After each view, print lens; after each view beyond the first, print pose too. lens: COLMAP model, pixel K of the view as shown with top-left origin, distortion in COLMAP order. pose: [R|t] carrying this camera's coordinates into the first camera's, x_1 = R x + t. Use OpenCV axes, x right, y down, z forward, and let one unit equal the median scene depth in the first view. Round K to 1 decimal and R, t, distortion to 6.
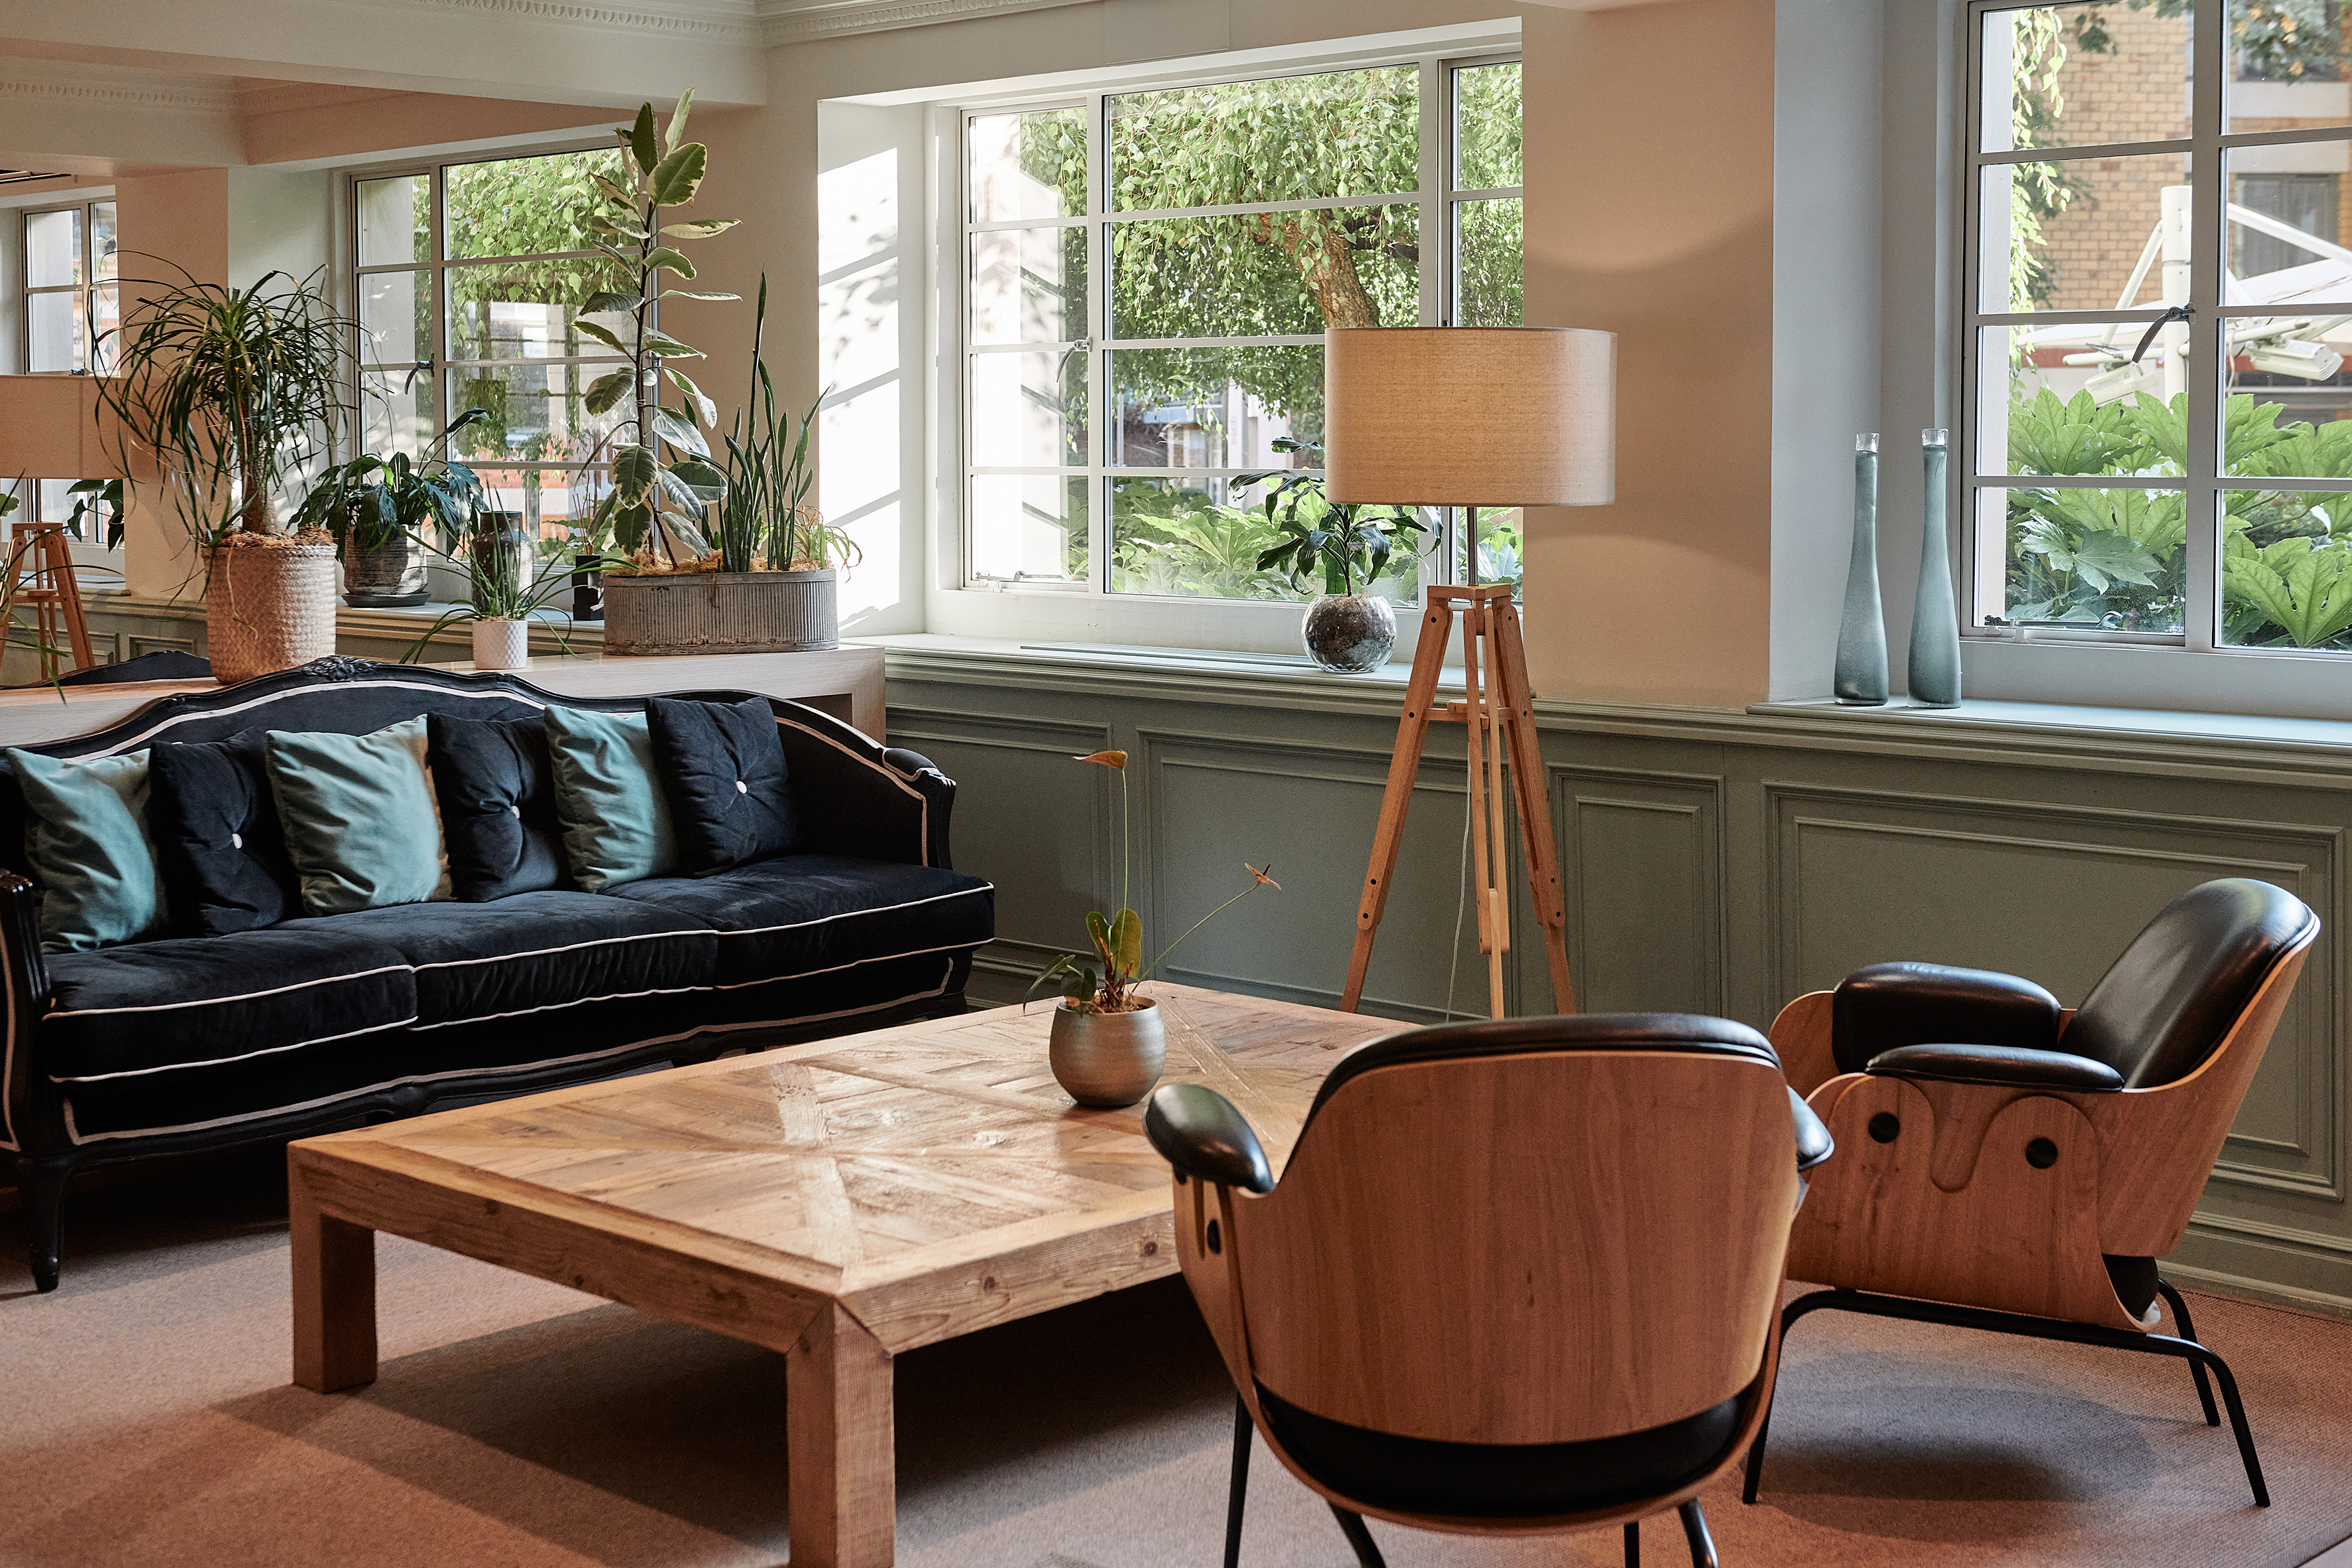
lens RADIAL K [[3138.7, 0, 1176.0], [0, 3138.7, 784.0], [0, 0, 1]] dist [-0.019024, -0.000833]
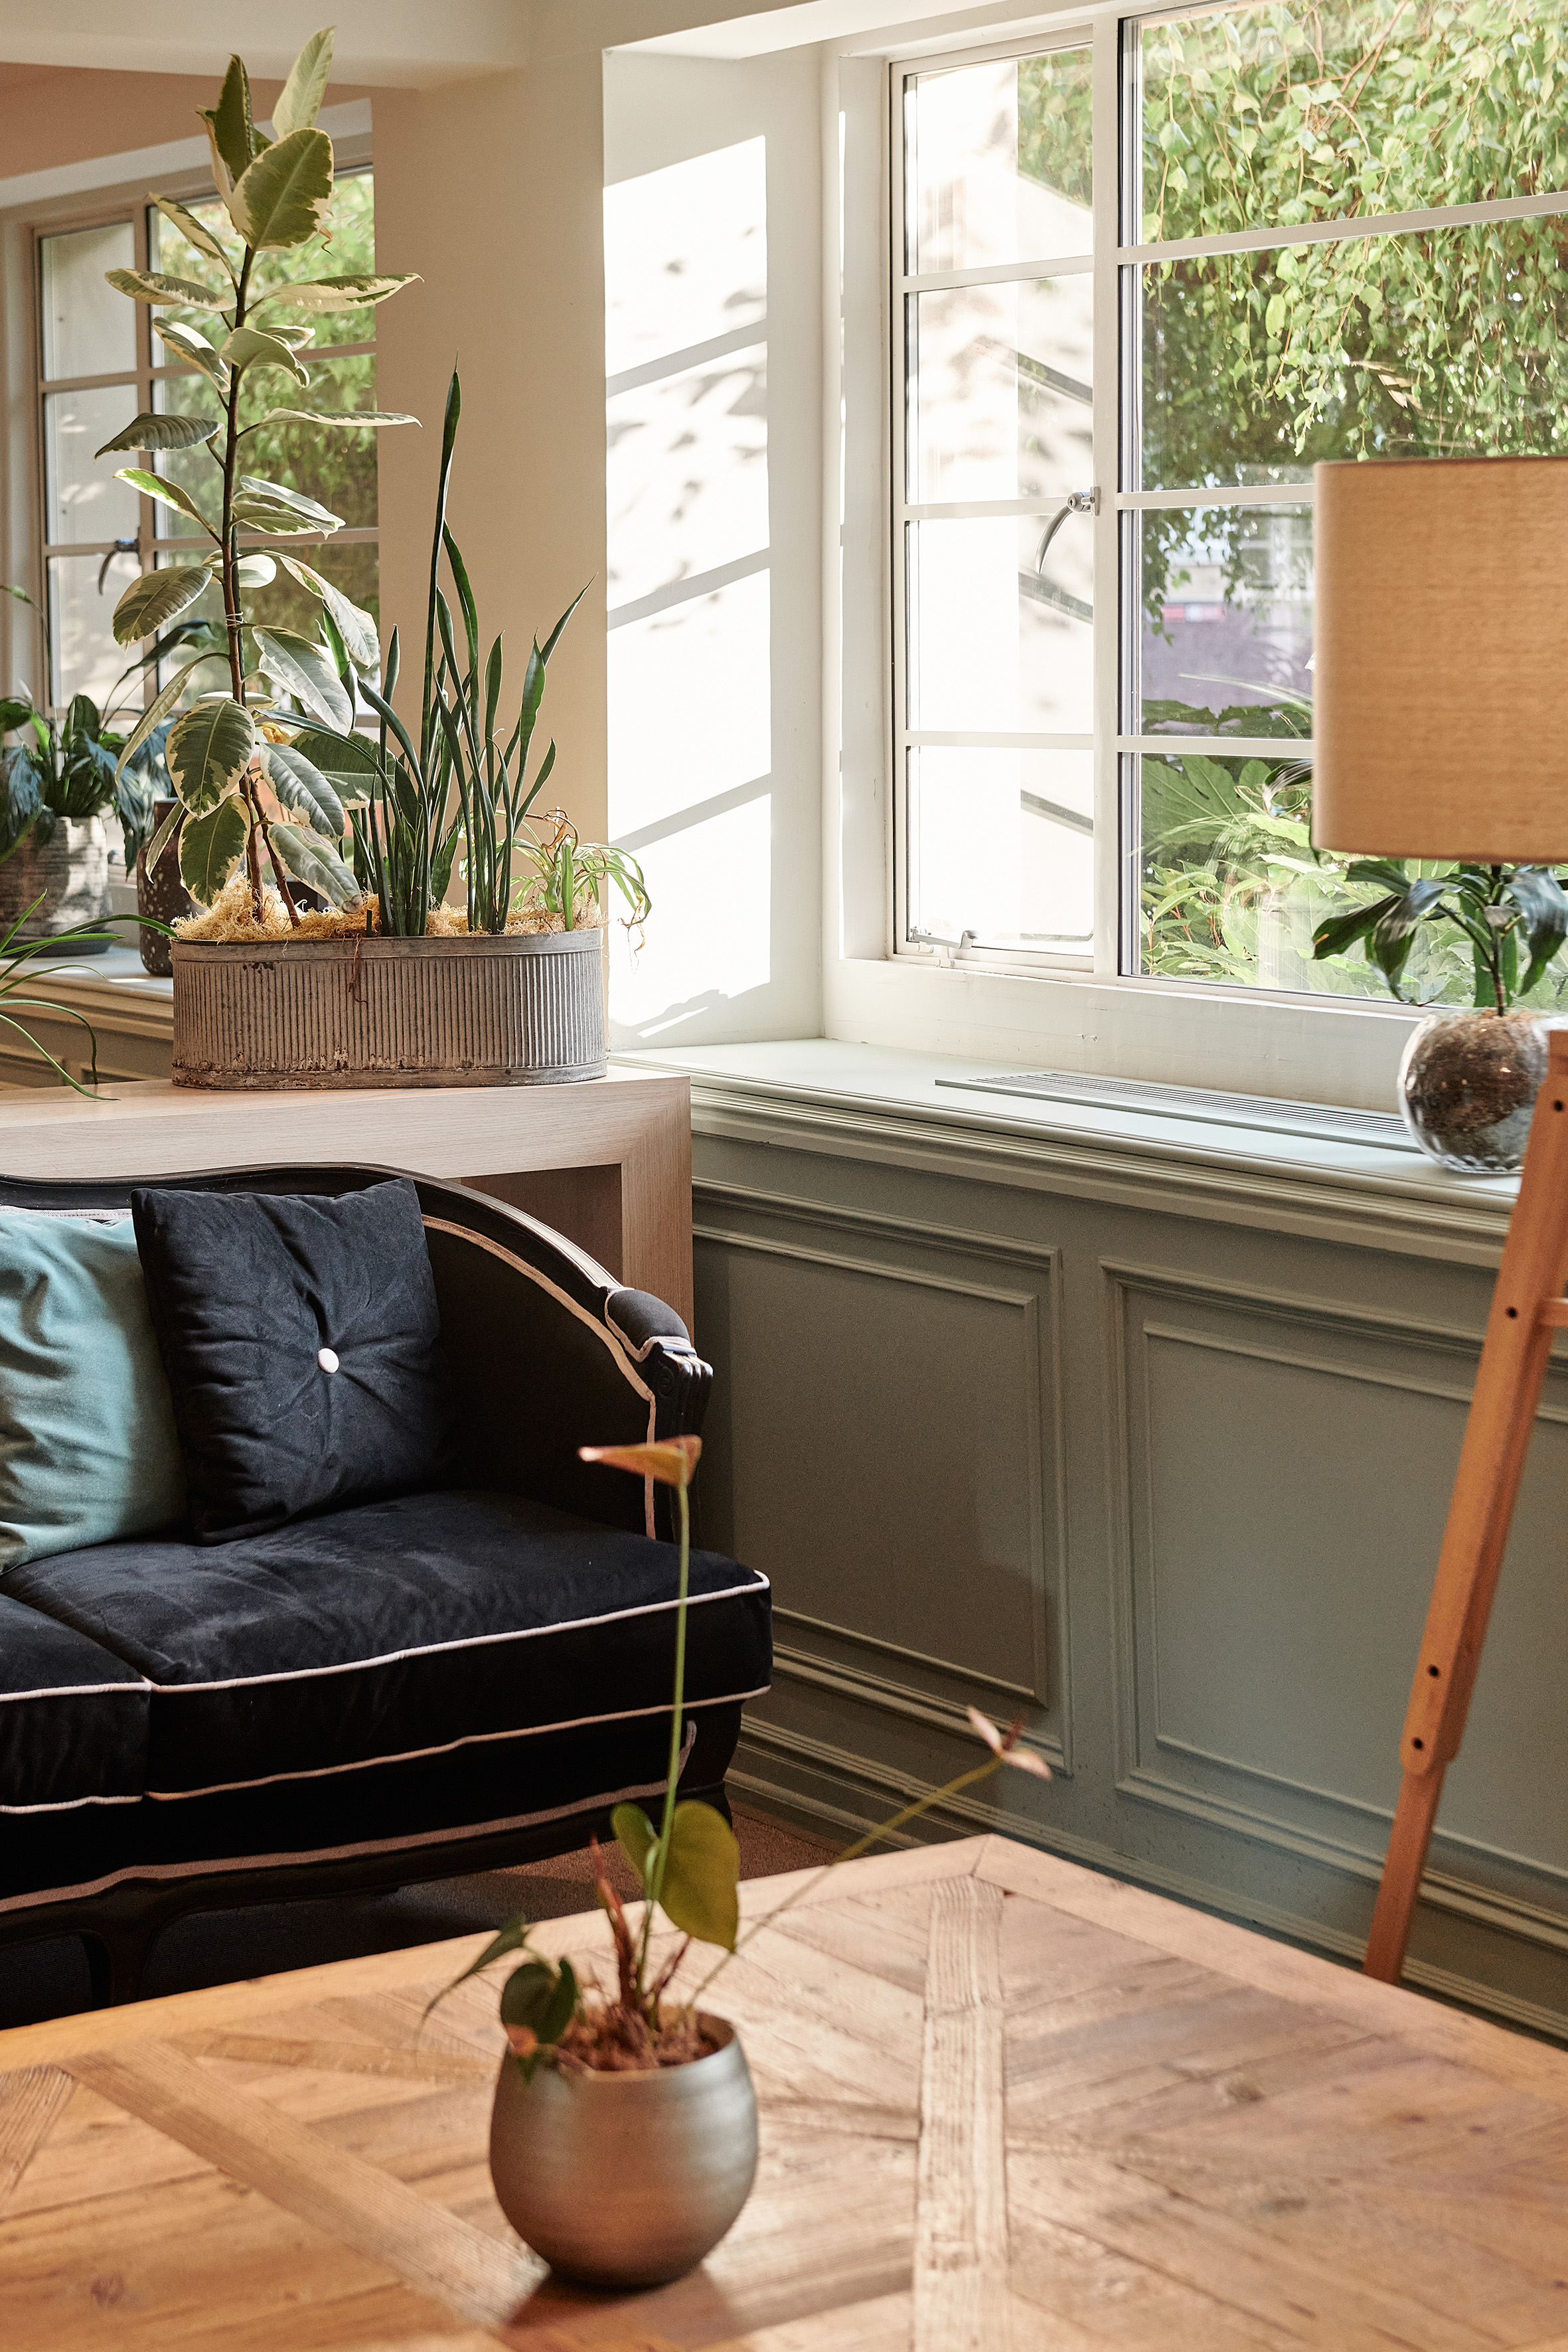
lens RADIAL K [[4363.0, 0, 781.6], [0, 4363.0, 1087.5], [0, 0, 1]] dist [0.258756, -2.703185]
pose [[0.973422, 0.017845, -0.228323, 0.093634], [-0.018799, 0.999821, -0.002002, -0.041488], [0.228247, 0.006241, 0.973583, 0.290637]]
